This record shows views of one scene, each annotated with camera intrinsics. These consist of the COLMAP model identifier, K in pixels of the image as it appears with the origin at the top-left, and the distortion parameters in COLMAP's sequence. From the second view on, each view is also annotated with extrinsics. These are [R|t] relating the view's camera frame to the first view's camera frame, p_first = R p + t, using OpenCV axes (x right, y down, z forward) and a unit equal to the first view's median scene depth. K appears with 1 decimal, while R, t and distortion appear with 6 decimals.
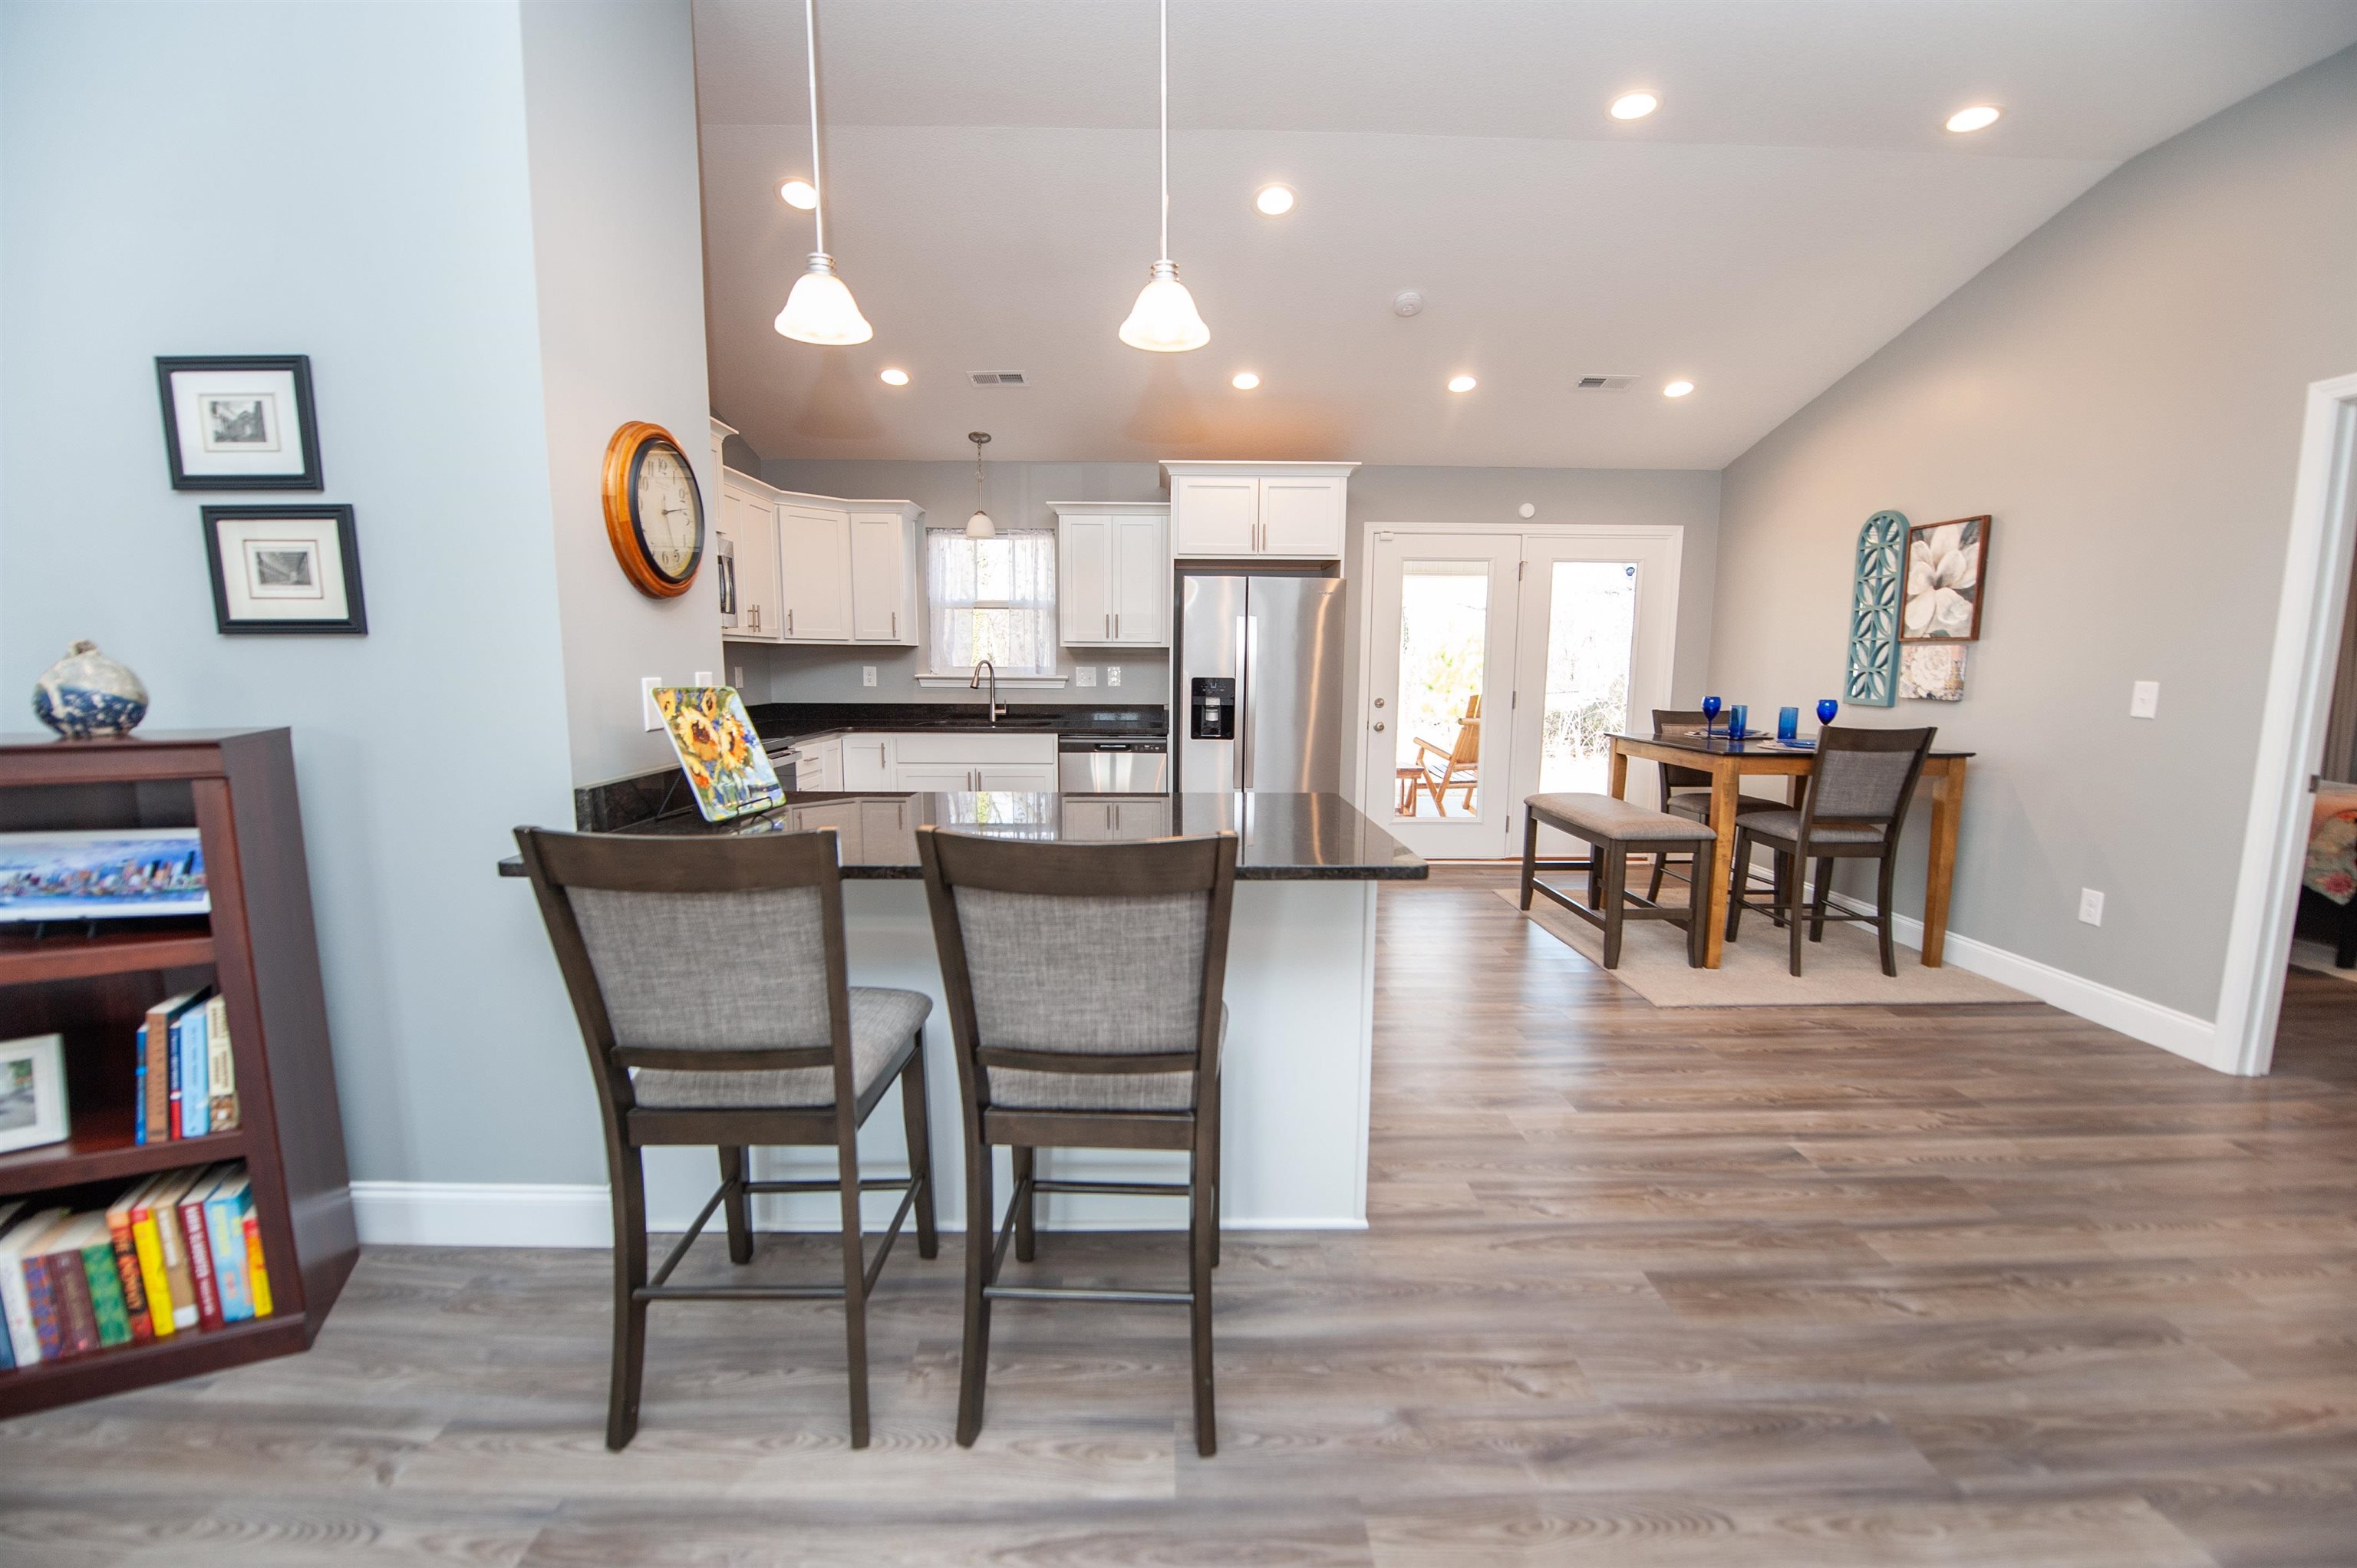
lens RADIAL K [[942.6, 0, 1191.6], [0, 942.6, 784.9], [0, 0, 1]] dist [-0.010576, -0.007847]
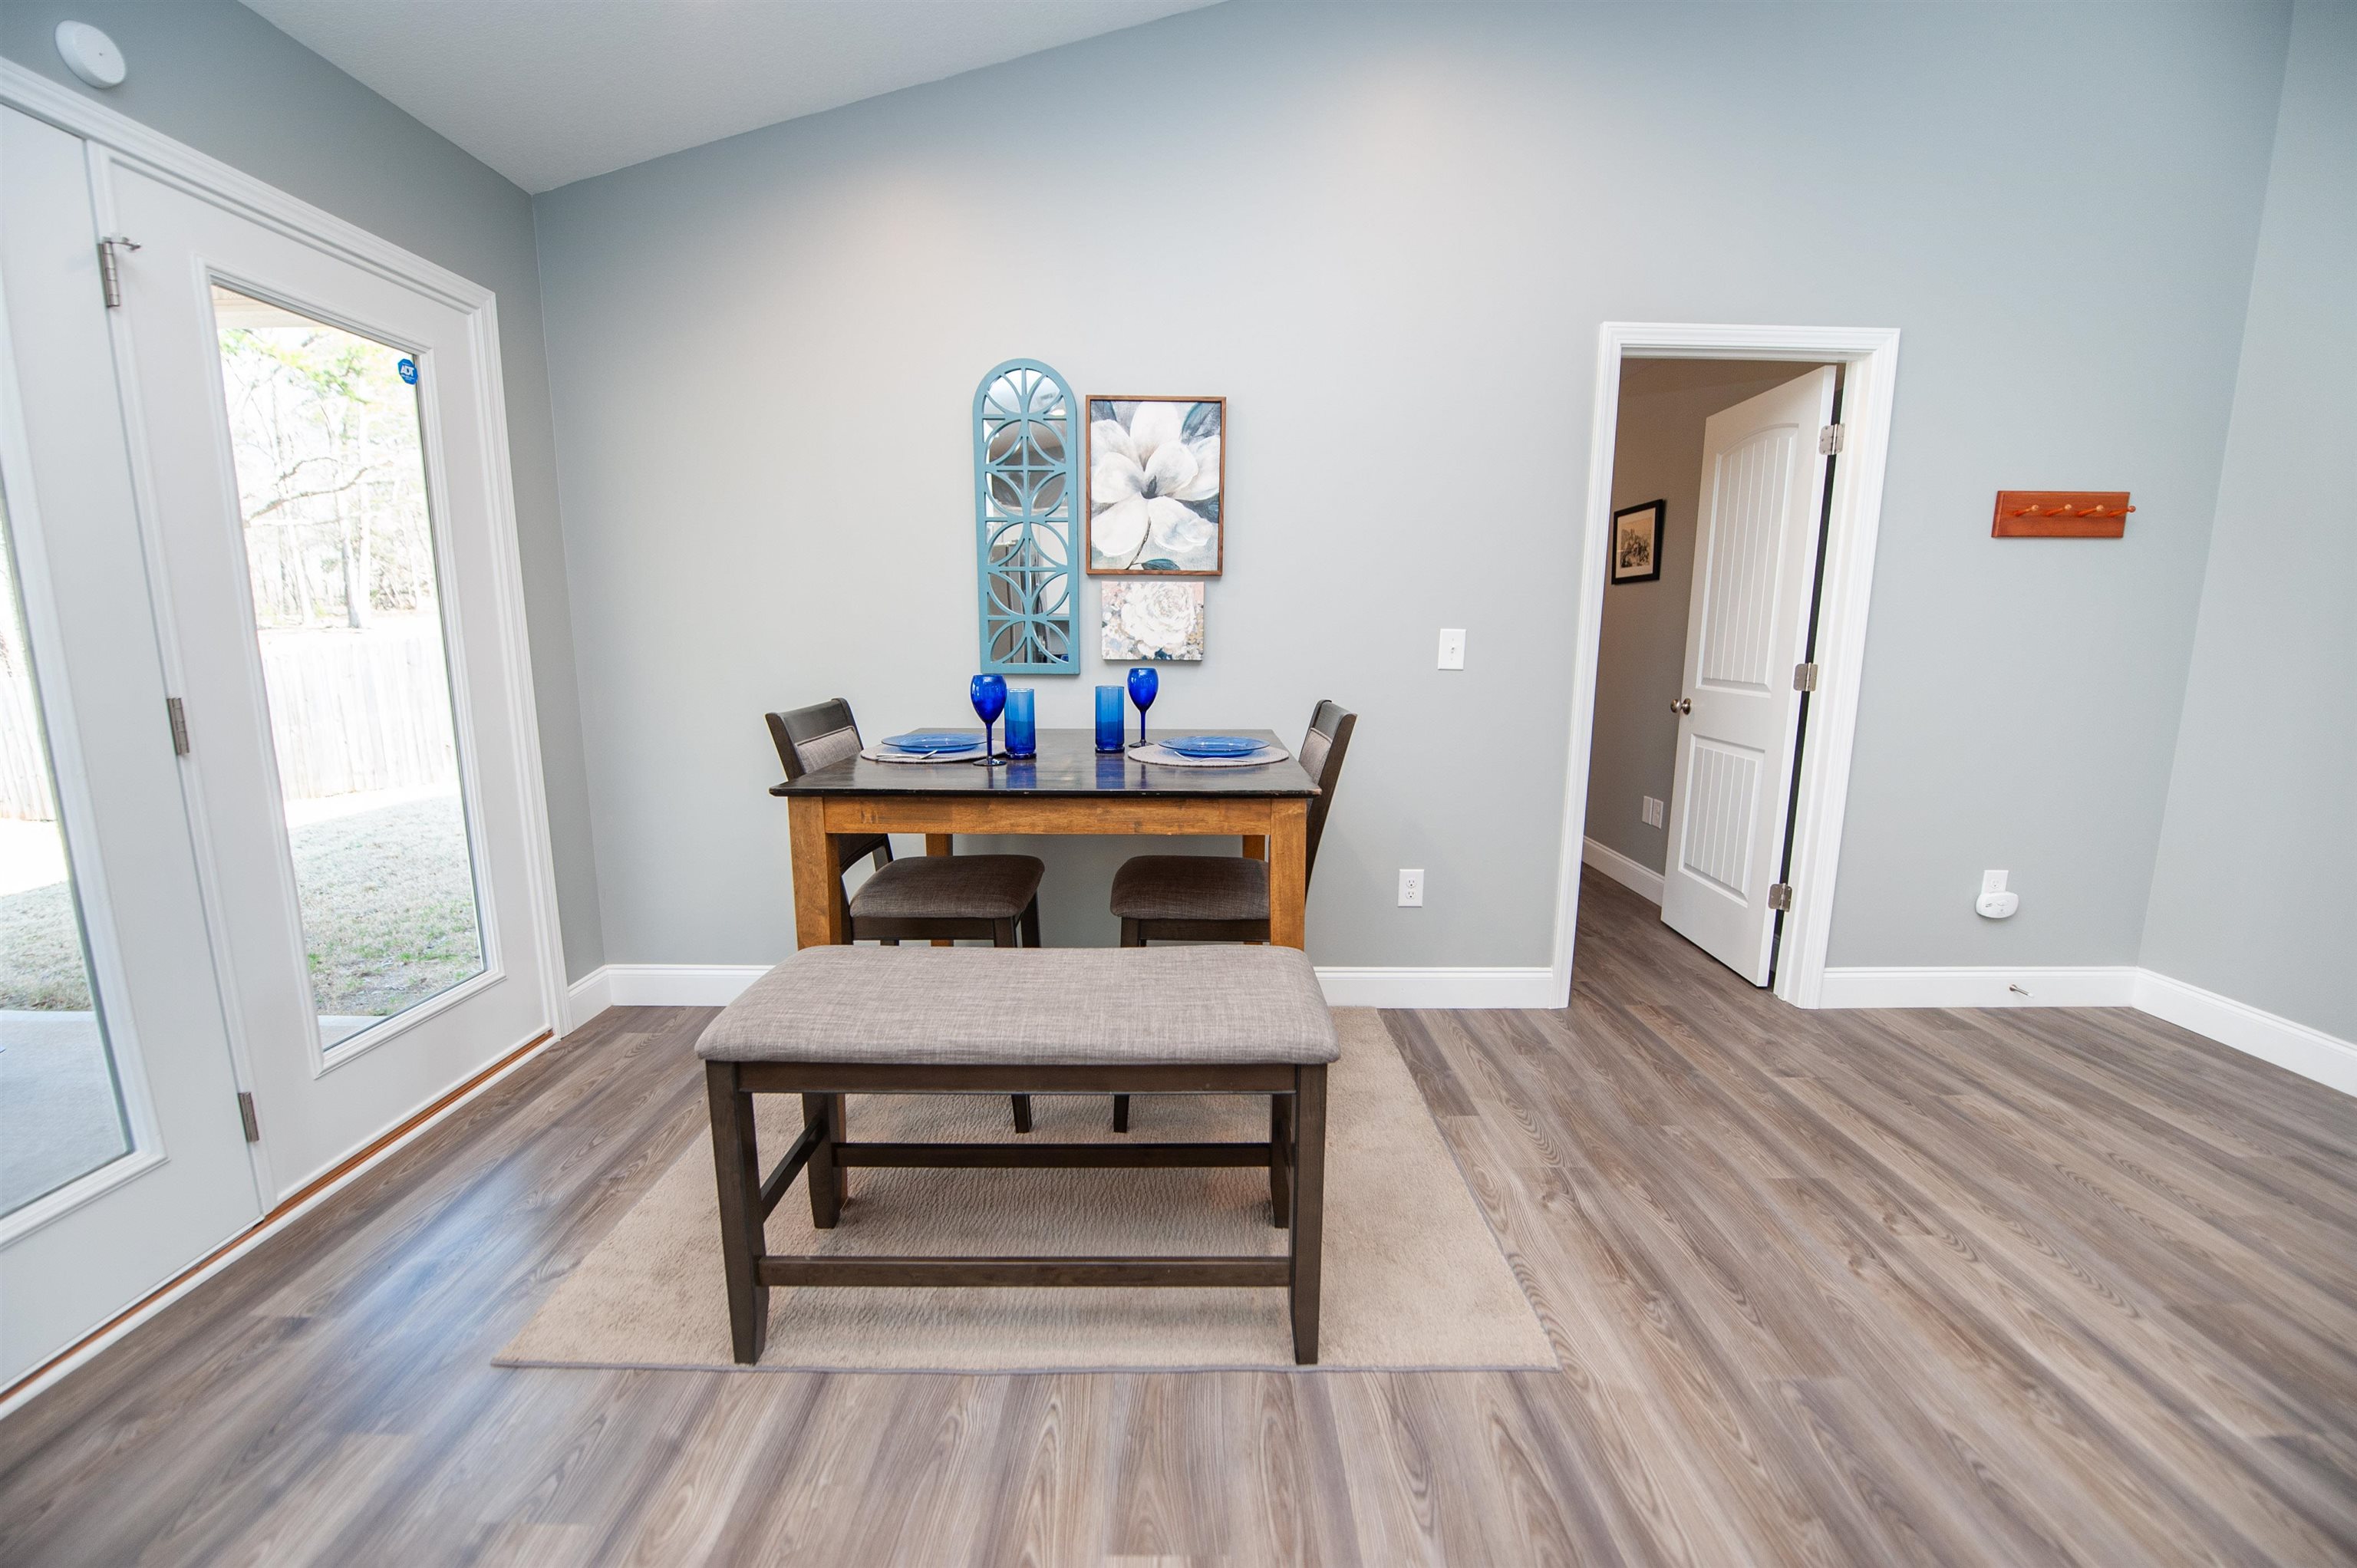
lens RADIAL K [[942.6, 0, 1191.6], [0, 942.6, 784.9], [0, 0, 1]] dist [-0.010576, -0.007847]
pose [[0.014752, -0.175065, 0.984446, 0.082521], [0.126013, 0.977029, 0.171858, -0.113896], [-0.991919, 0.121518, 0.036473, 0.923858]]
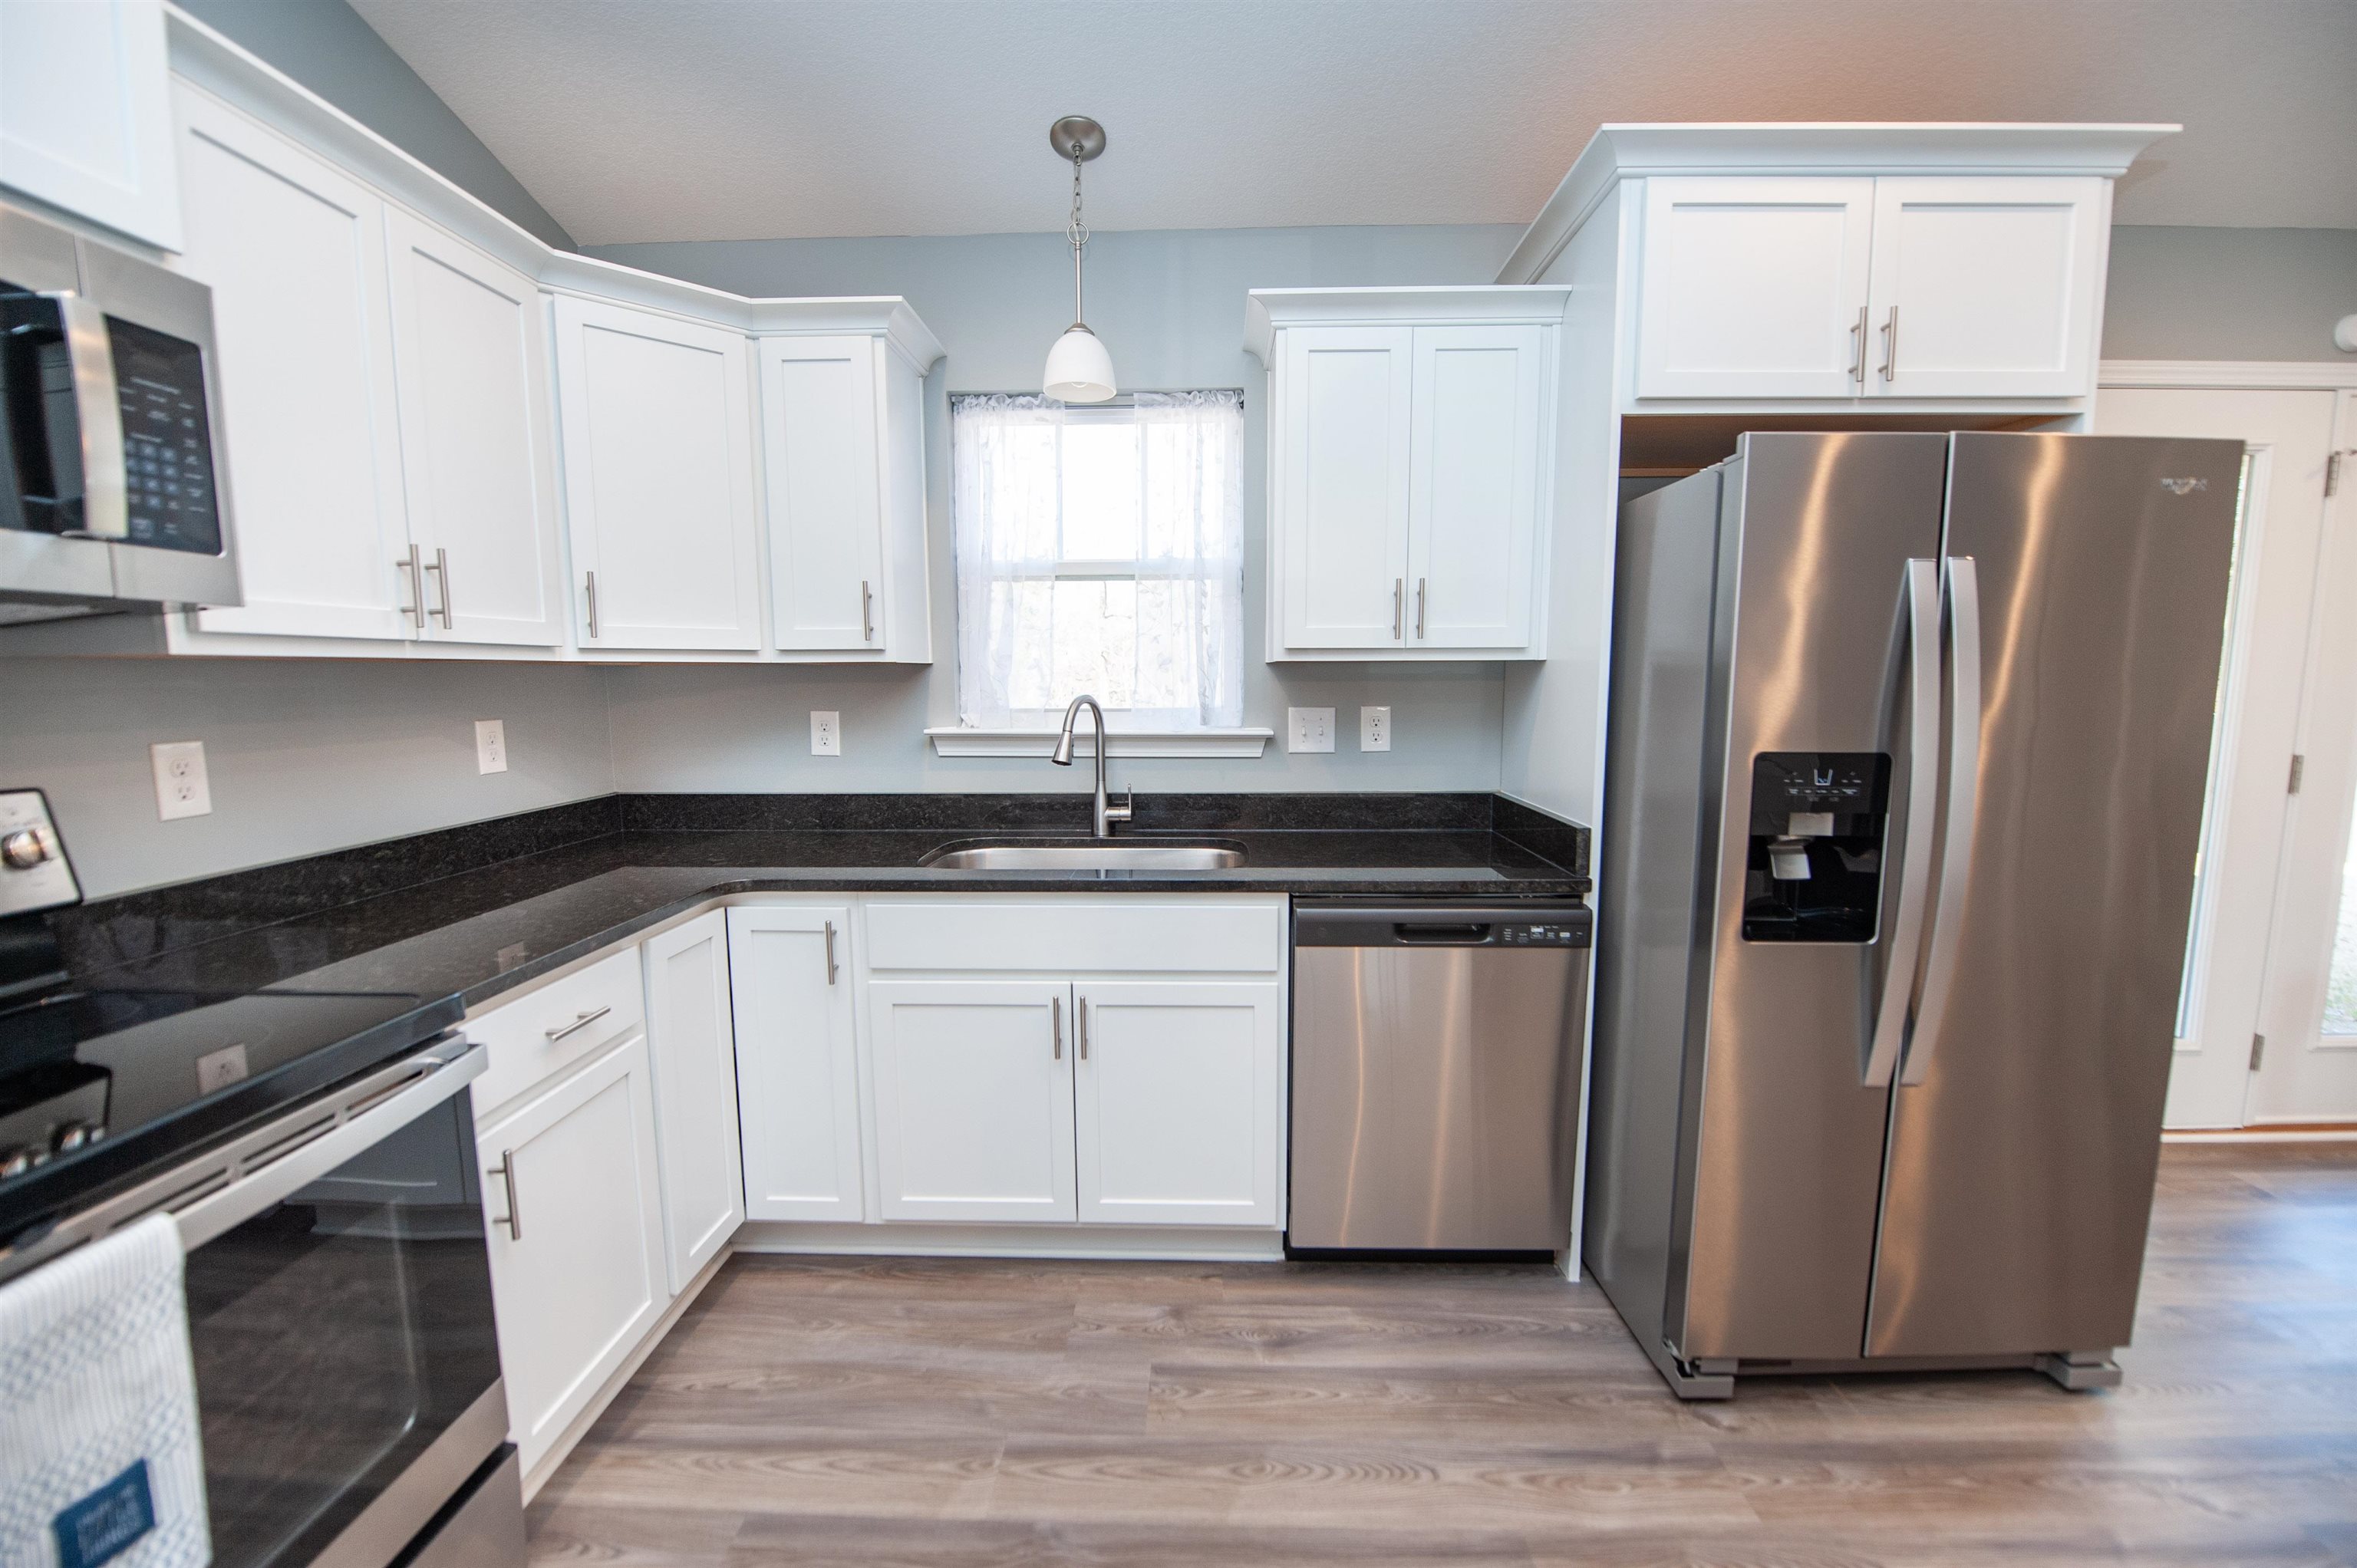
lens RADIAL K [[932.6, 0, 1175.1], [0, 932.6, 791.1], [0, 0, 1]] dist [-0.007613, -0.007143]
pose [[0.998880, -0.003756, -0.047164, -0.209811], [0.003415, 0.999967, -0.007315, -0.113211], [0.047190, 0.007146, 0.998860, 0.765825]]
